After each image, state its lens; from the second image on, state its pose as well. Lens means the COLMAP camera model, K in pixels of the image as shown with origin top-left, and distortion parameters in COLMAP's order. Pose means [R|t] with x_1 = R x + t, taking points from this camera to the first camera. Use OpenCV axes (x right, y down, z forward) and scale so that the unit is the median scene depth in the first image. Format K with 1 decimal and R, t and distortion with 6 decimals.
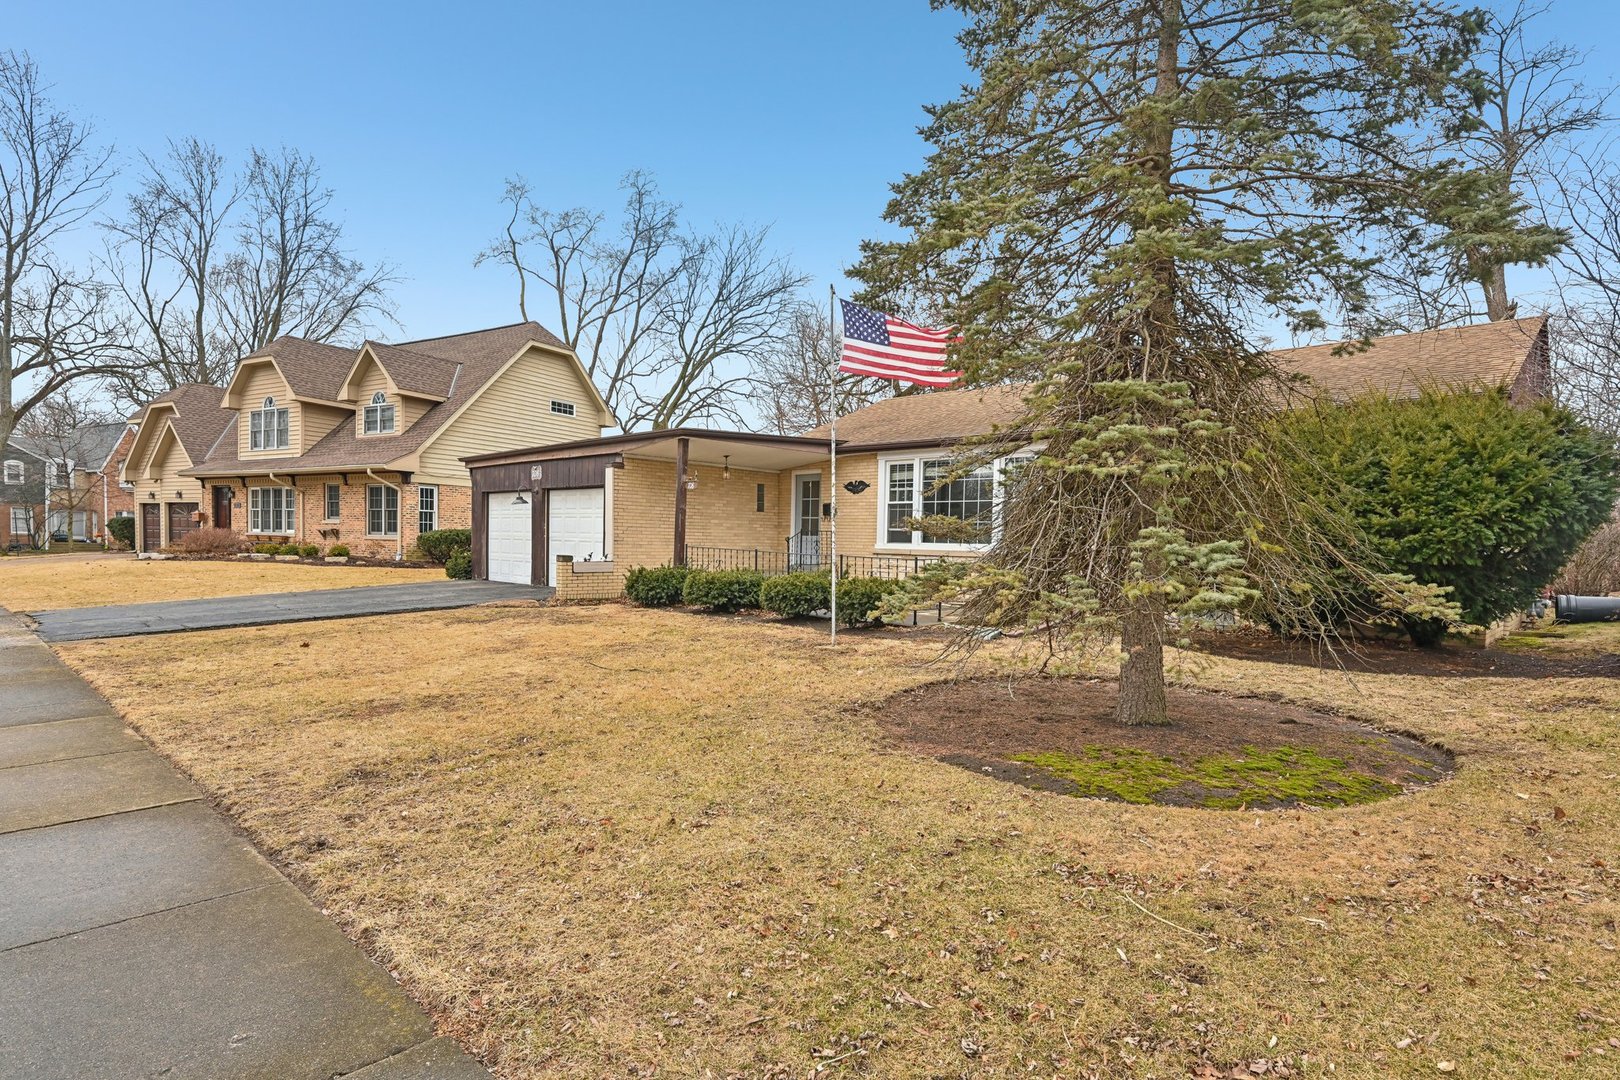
lens RADIAL K [[815.4, 0, 814.8], [0, 815.4, 544.4], [0, 0, 1]] dist [0.000402, -0.000021]
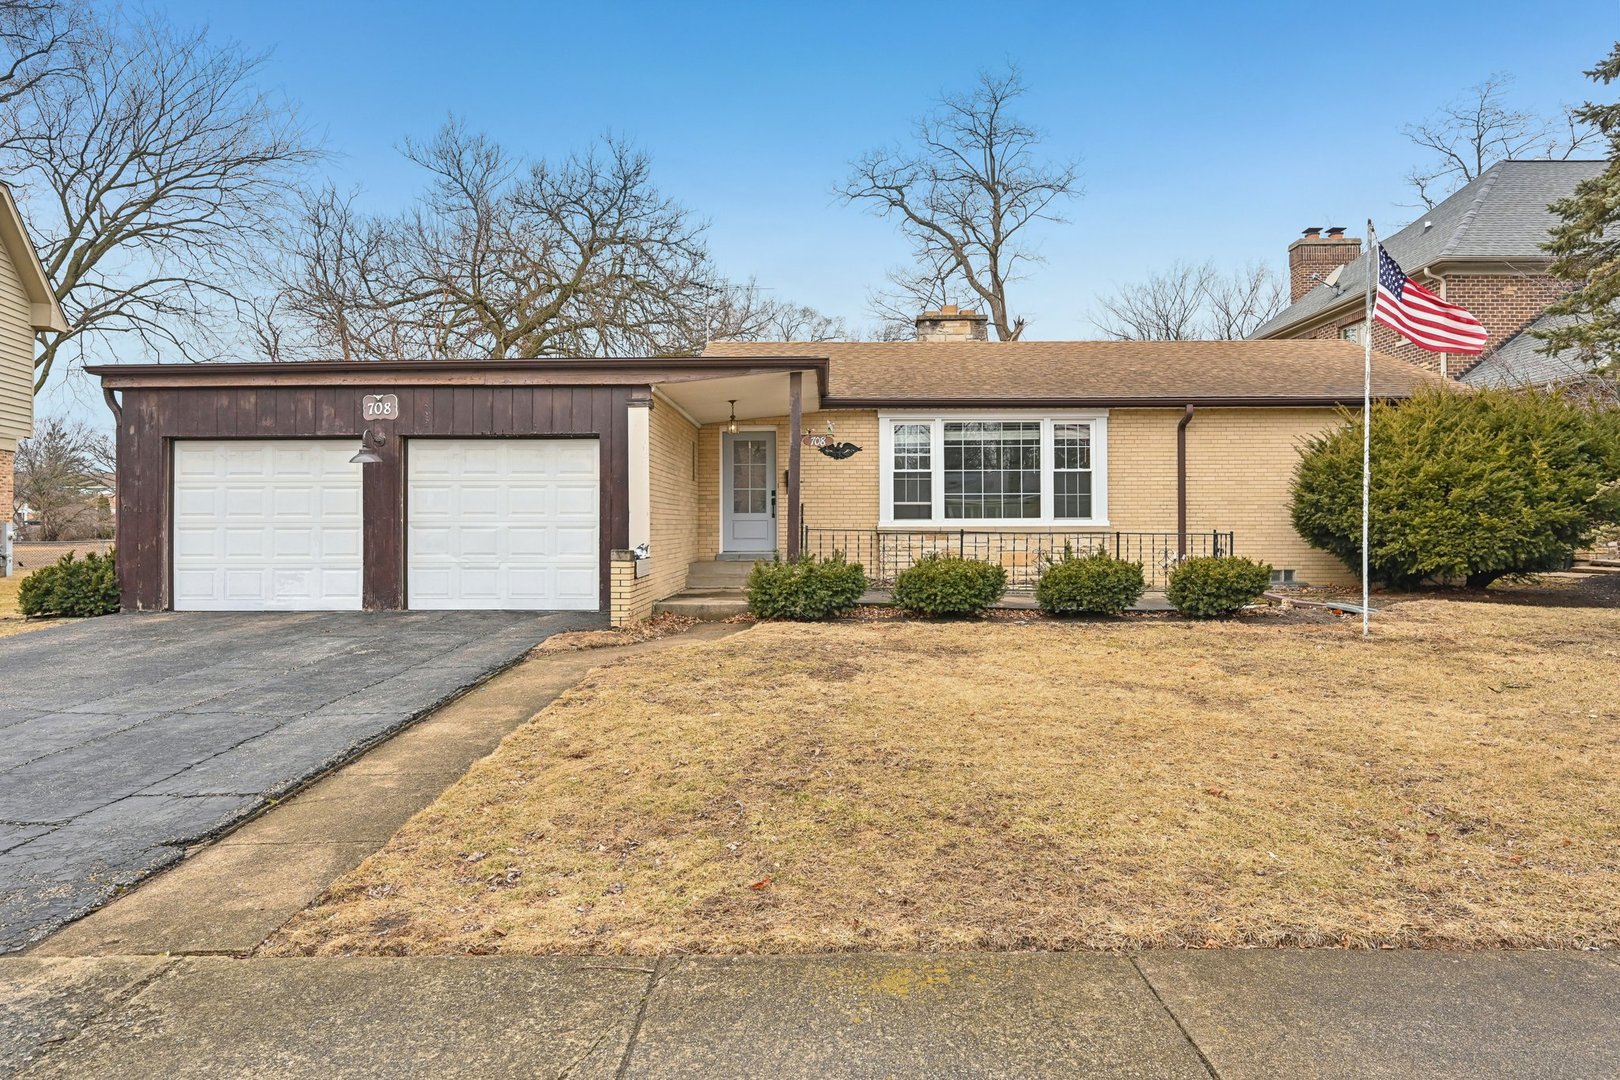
lens RADIAL K [[948.8, 0, 810.0], [0, 948.8, 503.6], [0, 0, 1]] dist [-0.002737, 0.002732]
pose [[0.736417, -0.004872, 0.676511, -0.620804], [0.024548, 0.999508, -0.019523, -0.001561], [-0.676083, 0.030984, 0.736174, 0.353551]]
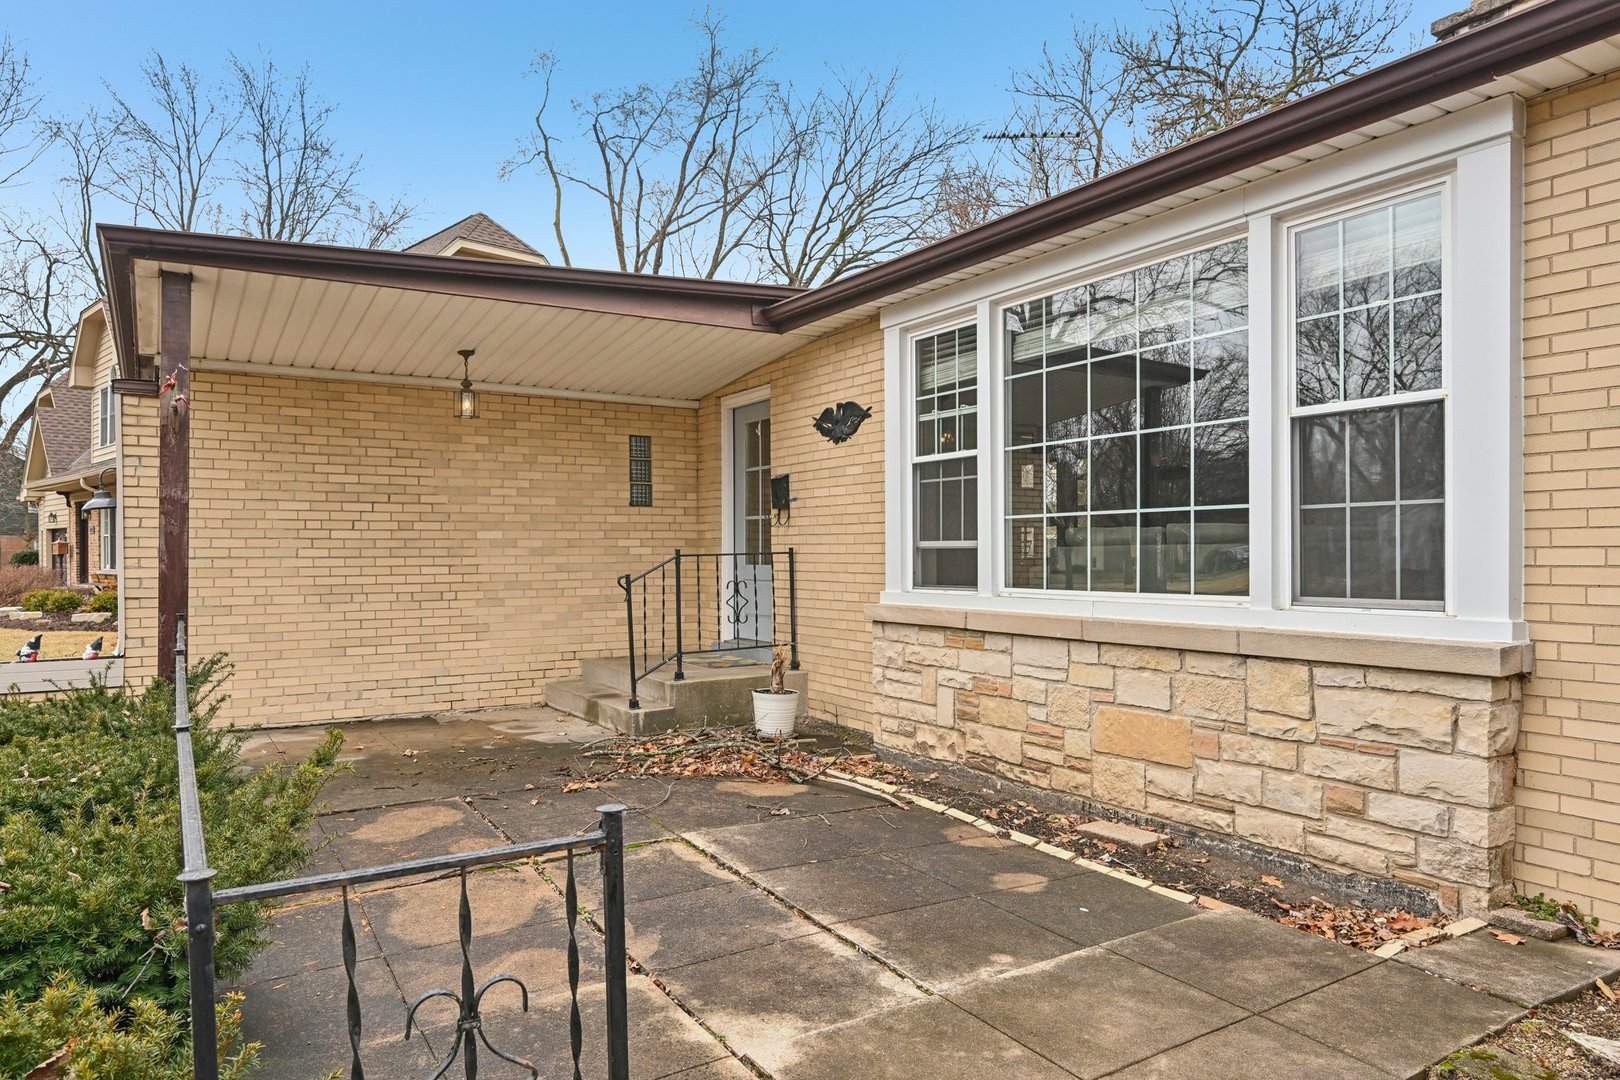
lens RADIAL K [[1054.3, 0, 811.7], [0, 1054.3, 540.9], [0, 0, 1]] dist [-0.004789, 0.000027]
pose [[0.970234, -0.025288, -0.240844, 0.149964], [0.019630, 0.999473, -0.025864, -0.010043], [0.241371, 0.020366, 0.970219, 0.593100]]
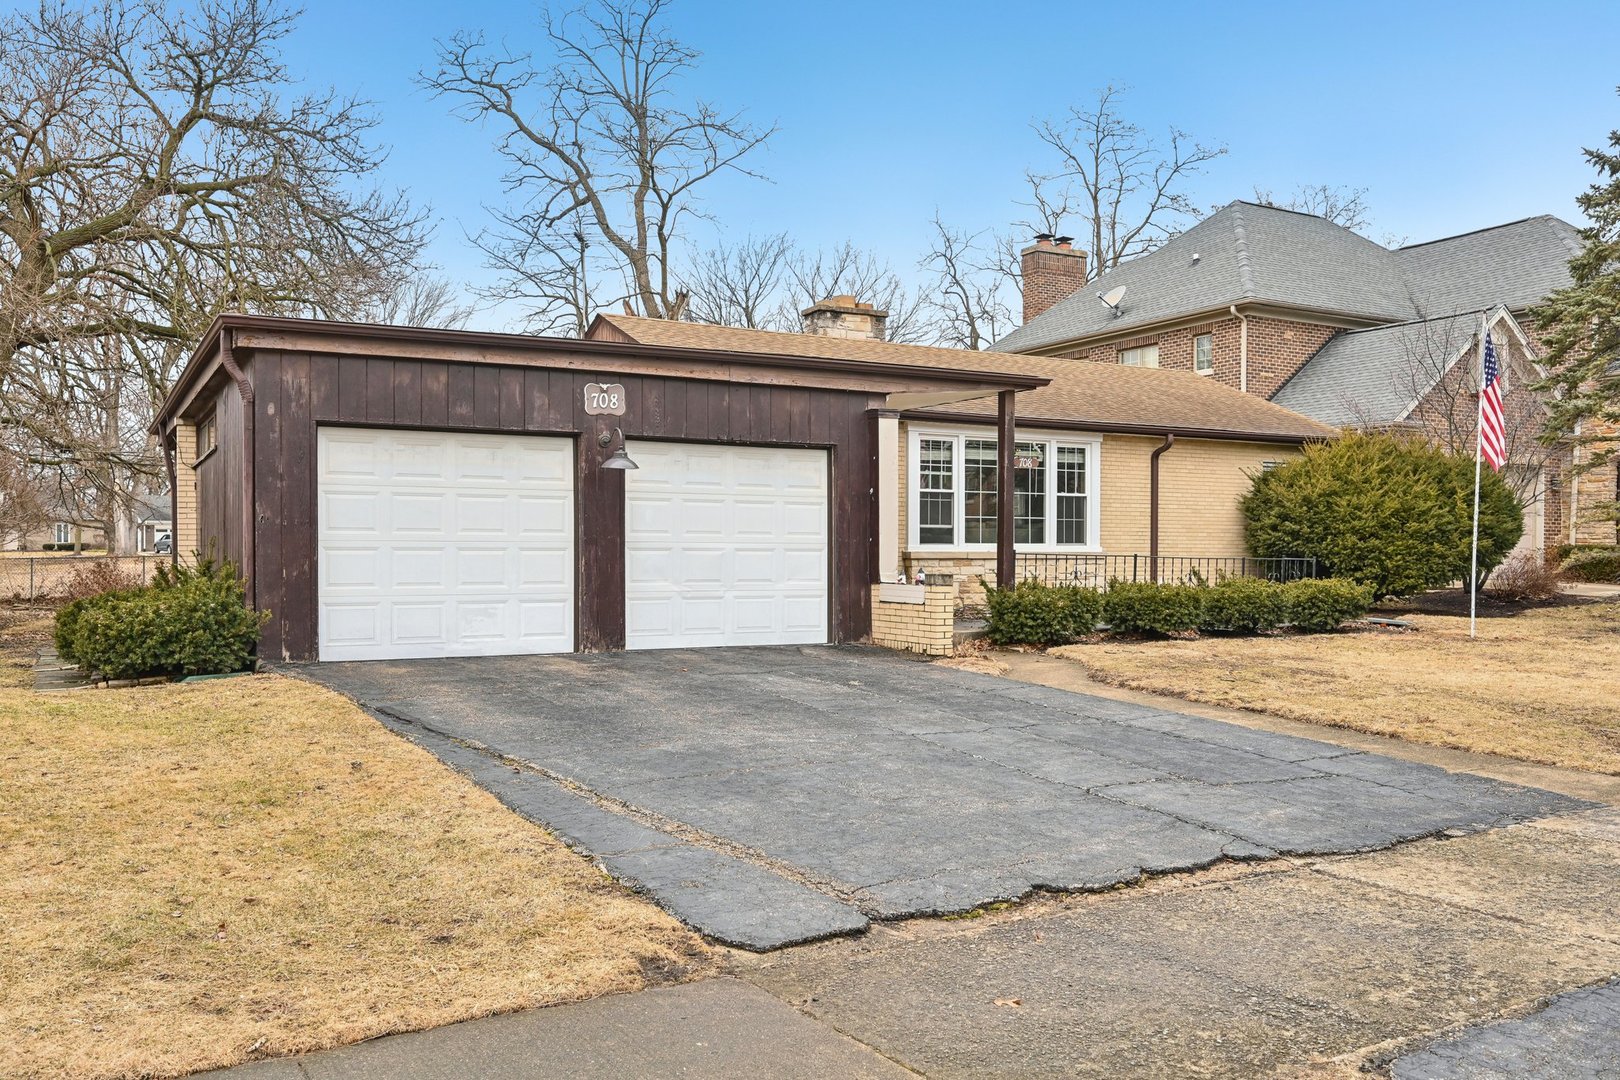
lens RADIAL K [[1358.6, 0, 808.8], [0, 1358.6, 546.4], [0, 0, 1]] dist [0.006203, -0.002697]
pose [[0.284777, -0.012726, 0.958509, -1.131841], [0.014652, 0.999853, 0.008921, -0.012303], [-0.958482, 0.011504, 0.284922, 0.744791]]
